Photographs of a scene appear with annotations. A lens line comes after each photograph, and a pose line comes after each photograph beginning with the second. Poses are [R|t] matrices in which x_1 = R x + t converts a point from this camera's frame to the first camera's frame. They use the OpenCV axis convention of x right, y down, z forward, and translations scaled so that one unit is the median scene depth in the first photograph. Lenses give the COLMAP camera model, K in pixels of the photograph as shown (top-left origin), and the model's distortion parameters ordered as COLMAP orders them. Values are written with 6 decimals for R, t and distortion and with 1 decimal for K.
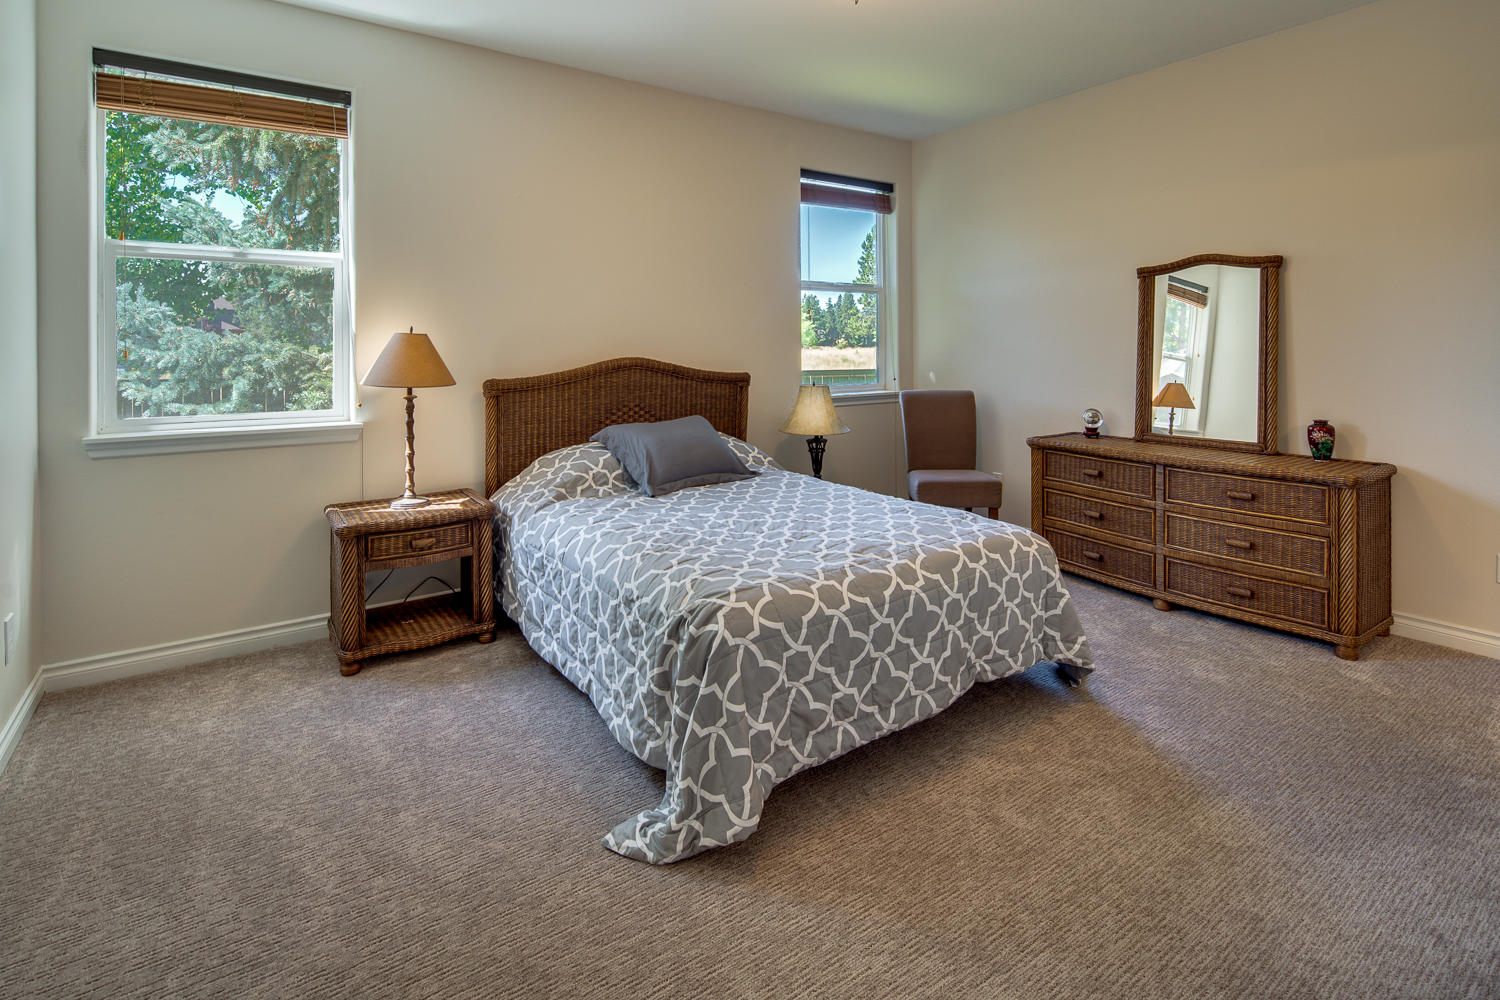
lens RADIAL K [[732.0, 0, 748.1], [0, 732.0, 355.6], [0, 0, 1]] dist [-0.000872, -0.001075]
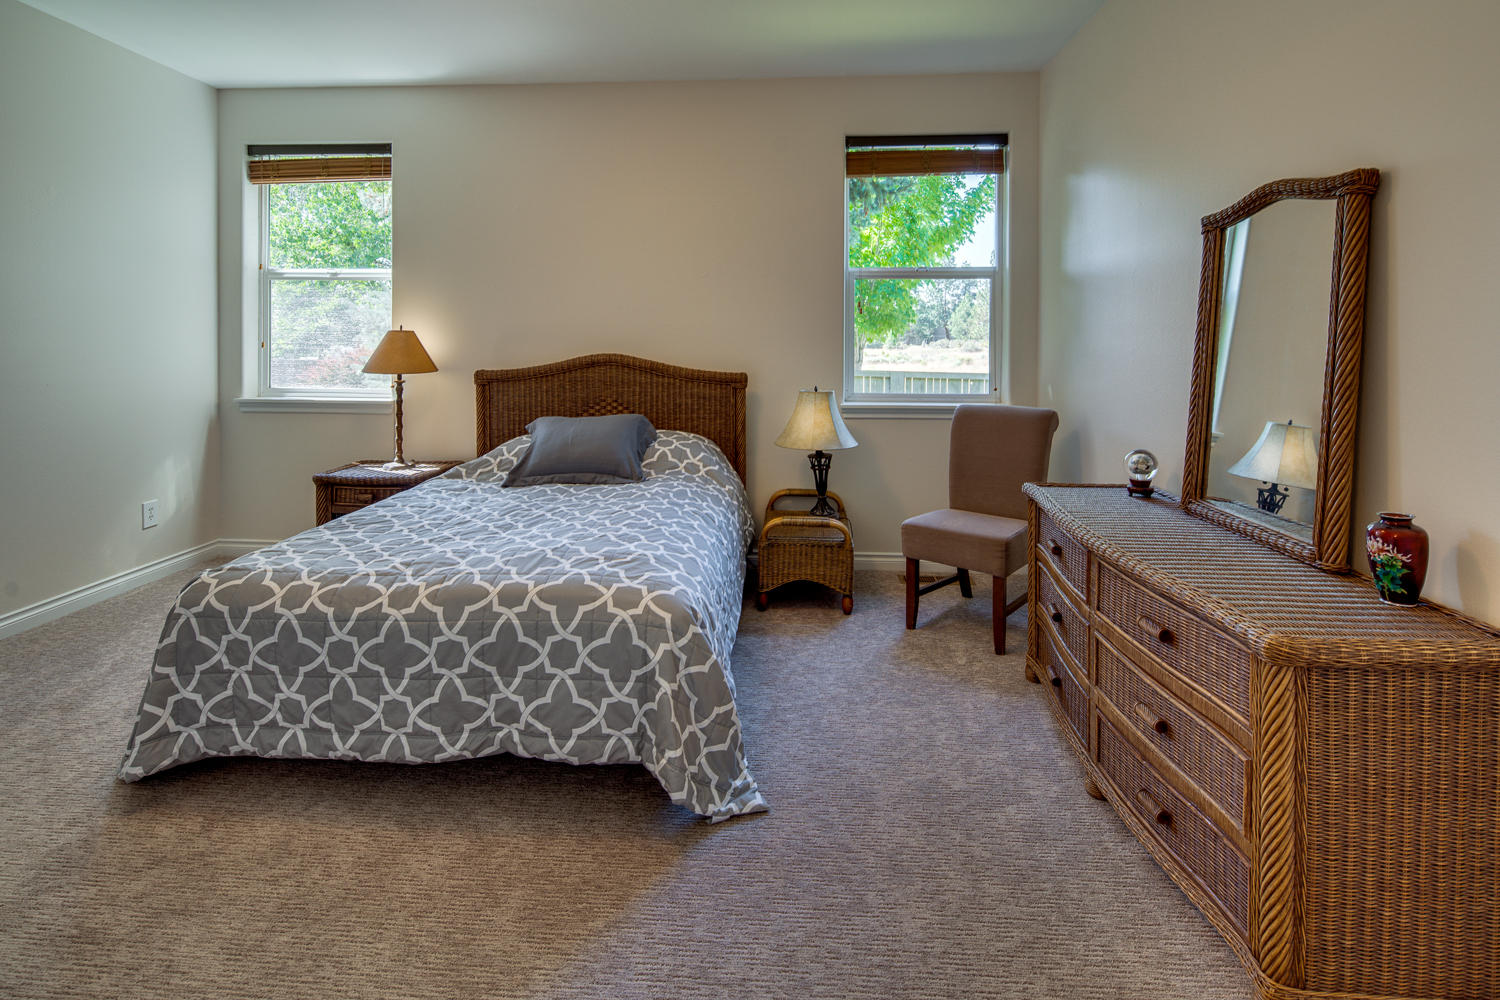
lens RADIAL K [[732.0, 0, 748.1], [0, 732.0, 355.6], [0, 0, 1]] dist [-0.000872, -0.001075]
pose [[0.782300, 0.020067, -0.622579, 0.777734], [-0.017559, 0.999794, 0.010162, -0.010690], [0.622655, 0.002983, 0.782491, 0.393502]]
